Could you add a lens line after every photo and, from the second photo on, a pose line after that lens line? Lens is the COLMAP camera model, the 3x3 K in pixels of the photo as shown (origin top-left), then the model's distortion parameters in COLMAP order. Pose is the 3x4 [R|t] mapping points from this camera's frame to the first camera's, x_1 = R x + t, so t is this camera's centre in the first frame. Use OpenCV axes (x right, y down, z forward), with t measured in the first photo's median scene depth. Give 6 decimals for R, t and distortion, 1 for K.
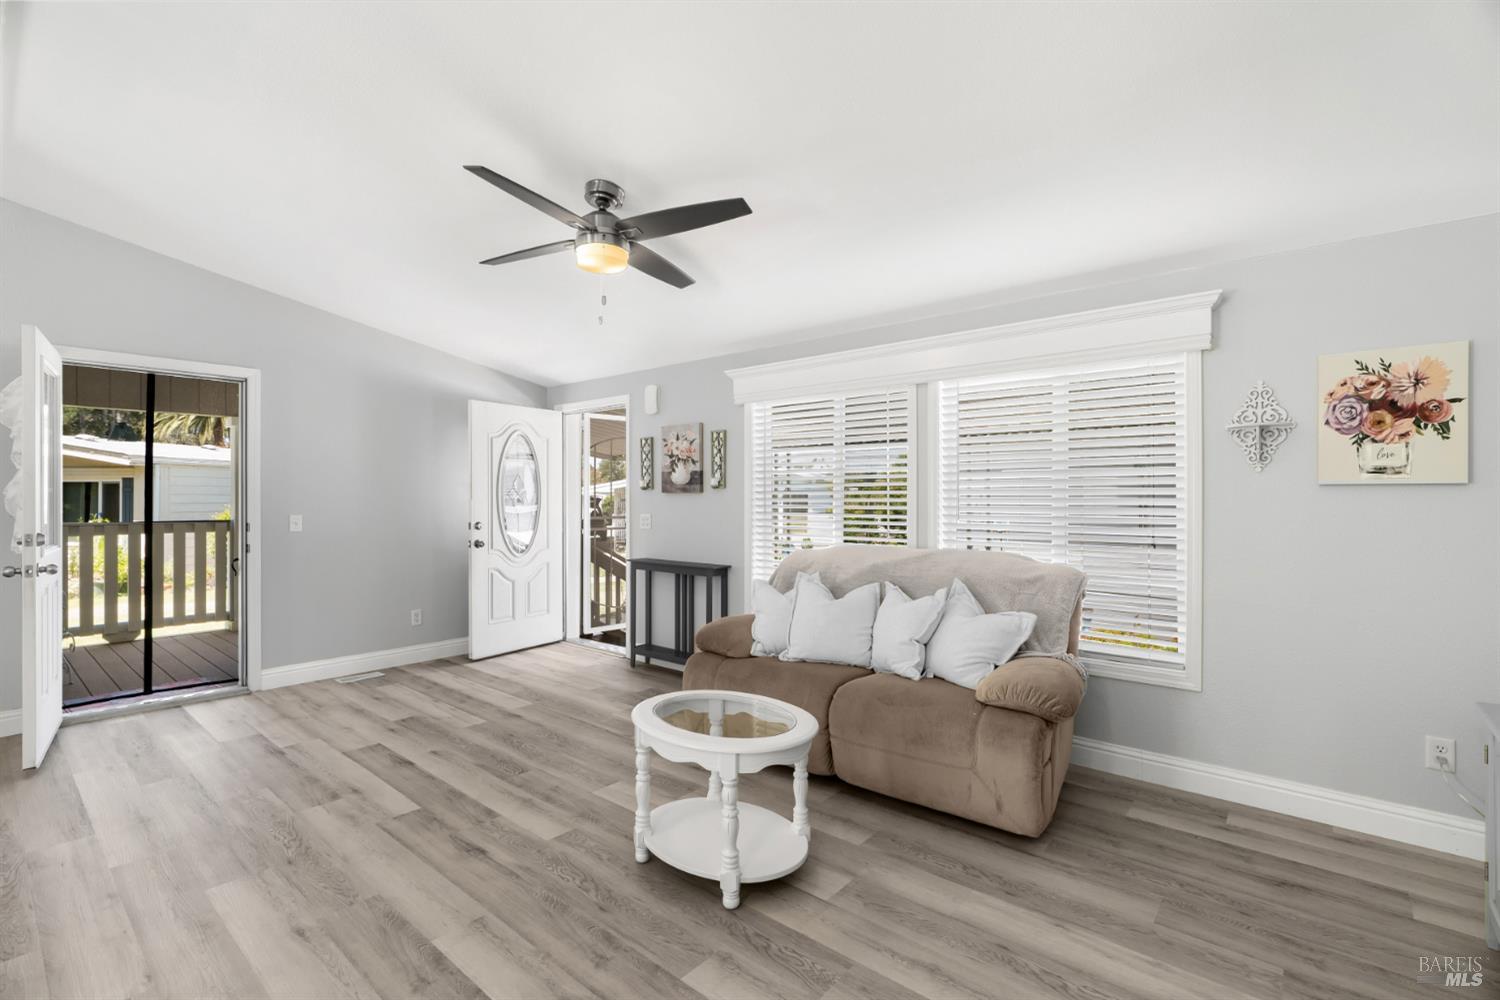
lens RADIAL K [[671.2, 0, 753.2], [0, 671.2, 499.3], [0, 0, 1]] dist [-0.013347, 0.004462]
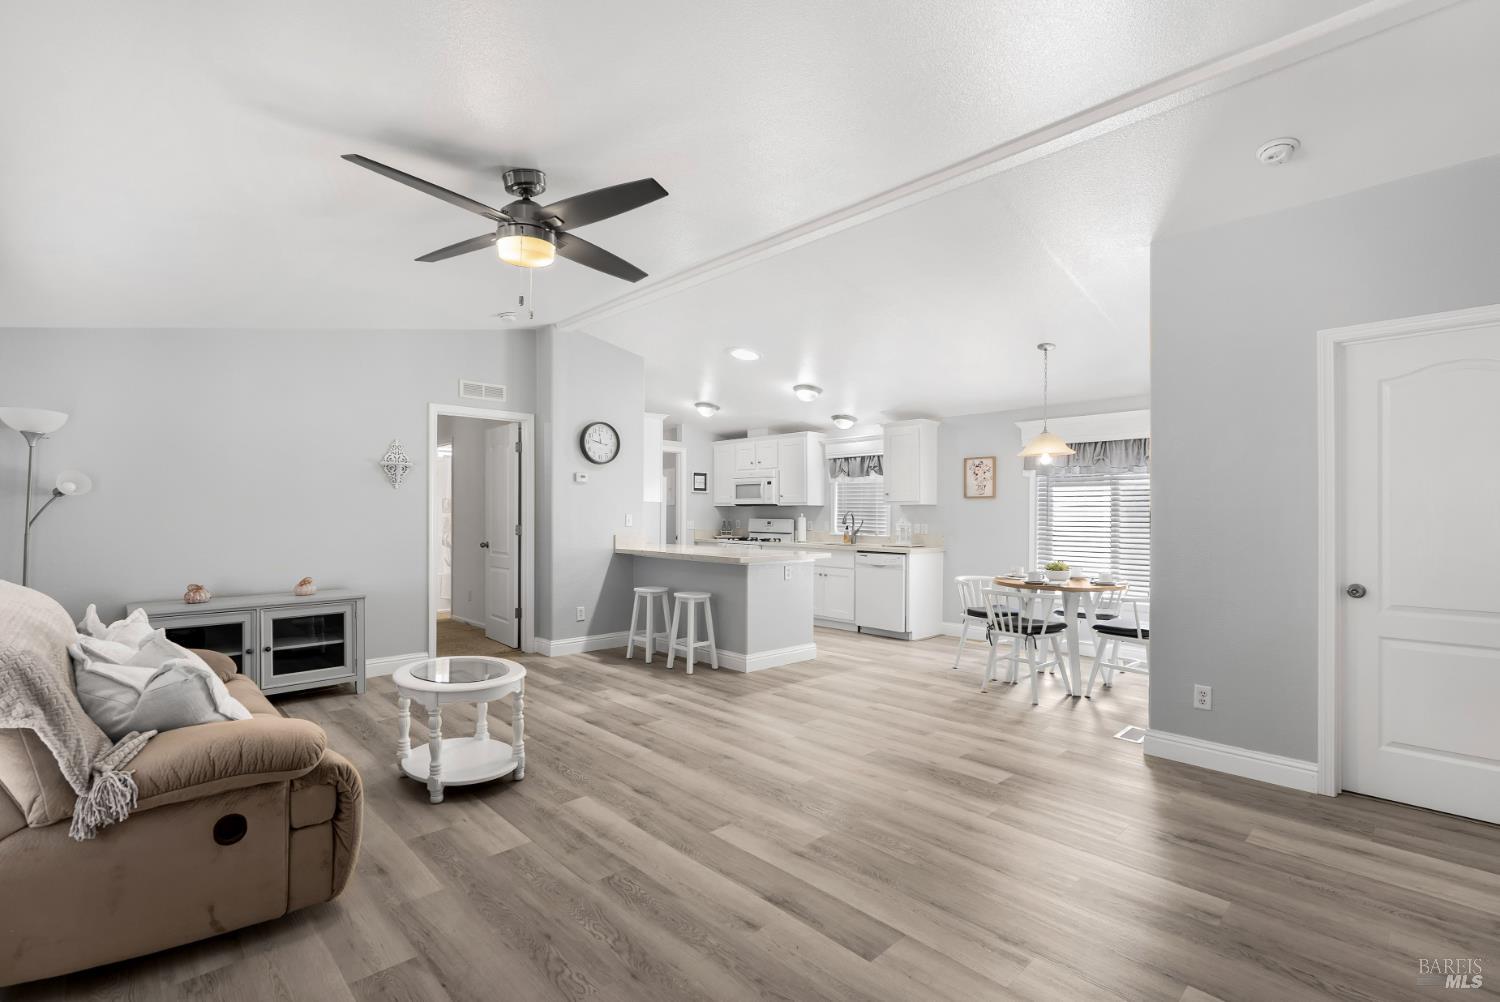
lens RADIAL K [[687.1, 0, 744.5], [0, 687.1, 499.0], [0, 0, 1]] dist [-0.010598, 0.002732]
pose [[-0.993216, -0.003415, 0.116236, -0.630981], [-0.005564, 0.999819, -0.018172, 0.000970], [-0.116153, -0.018696, -0.993055, 1.895706]]
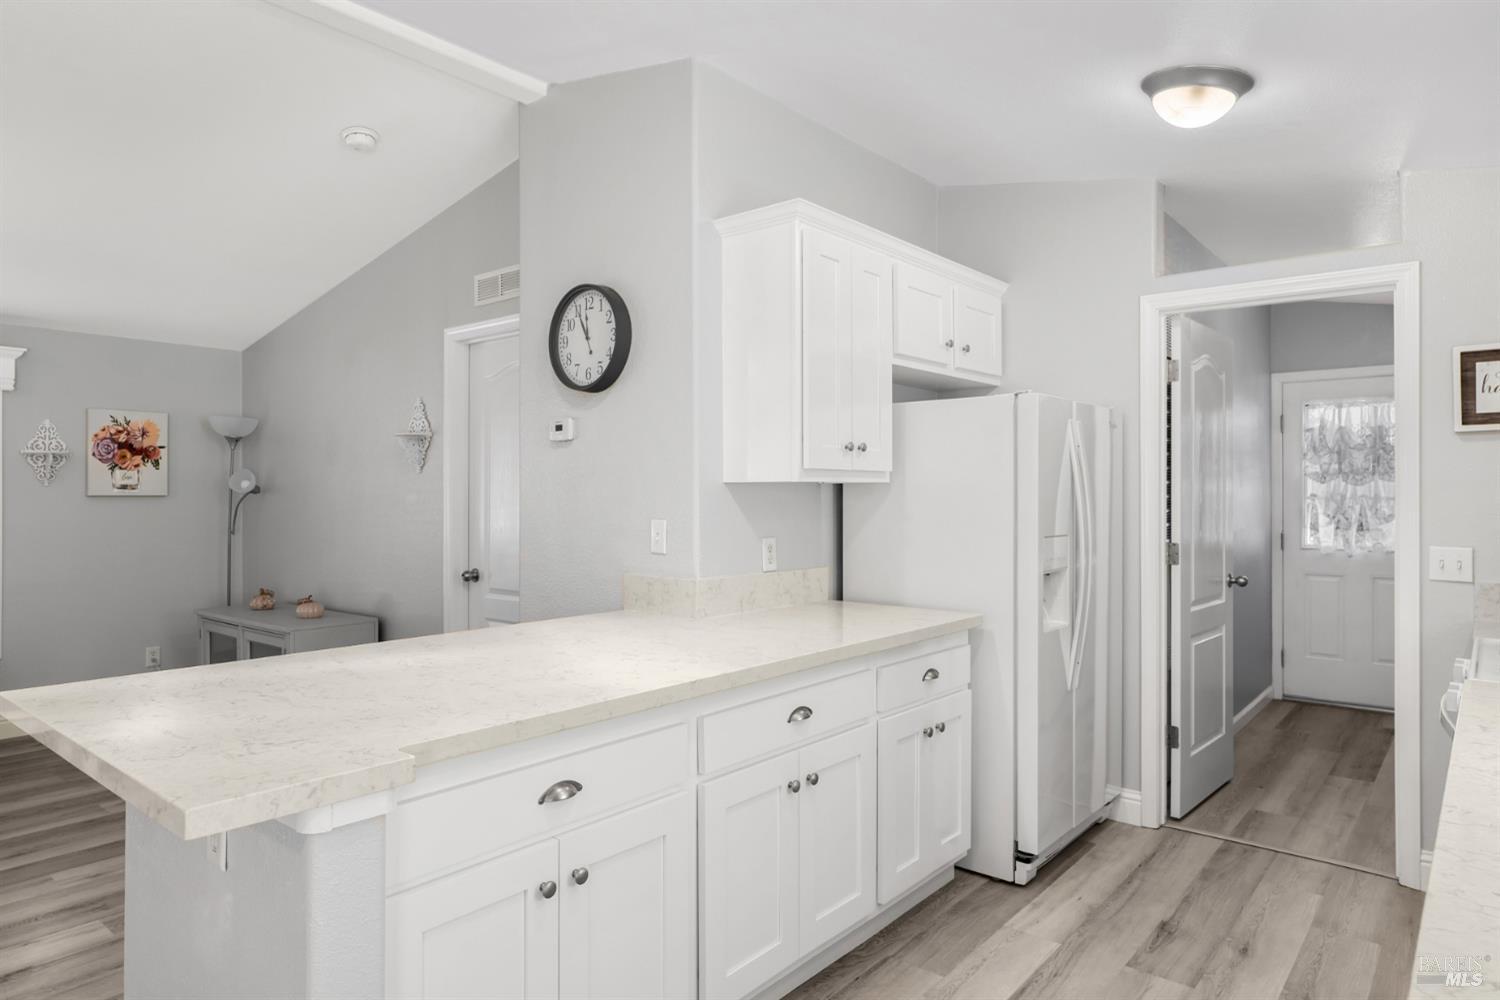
lens RADIAL K [[891.4, 0, 739.5], [0, 891.4, 490.4], [0, 0, 1]] dist [-0.008426, 0.006282]
pose [[-0.004897, 0.004094, 0.999980, -1.043185], [0.004772, 0.999980, -0.004071, -0.017512], [-0.999977, 0.004752, -0.004917, -0.401705]]
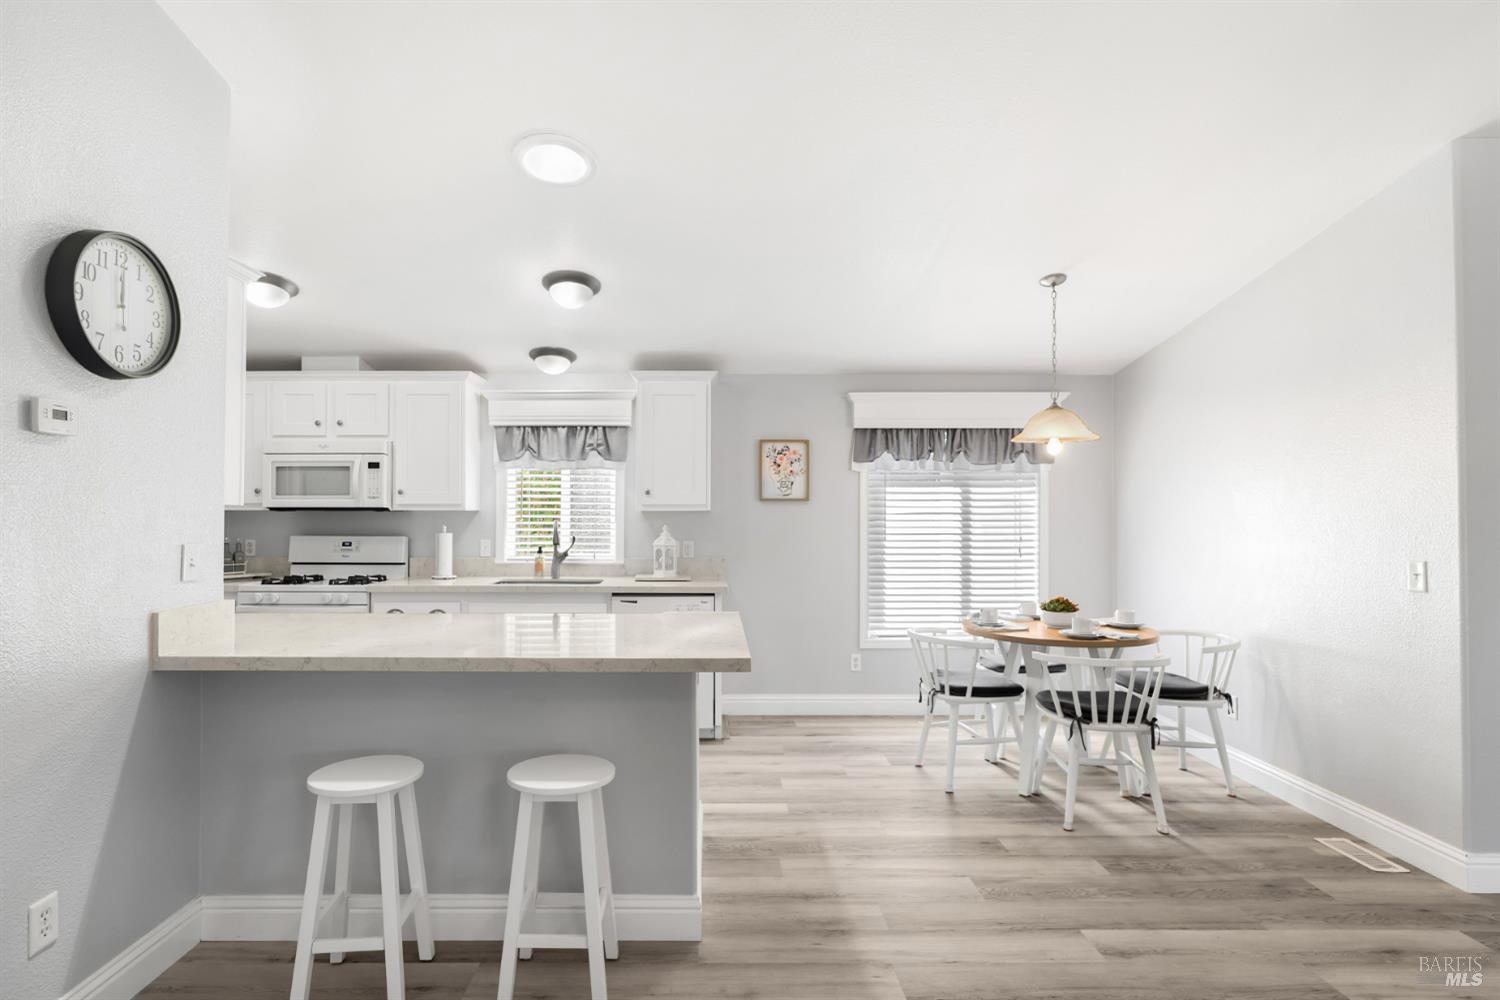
lens RADIAL K [[767.0, 0, 690.4], [0, 767.0, 498.0], [0, 0, 1]] dist [-0.002085, 0.000228]
pose [[-0.766154, -0.013725, -0.642511, 0.127803], [-0.003102, 0.999839, -0.017659, -0.024905], [0.642650, -0.011536, -0.766073, 0.667893]]
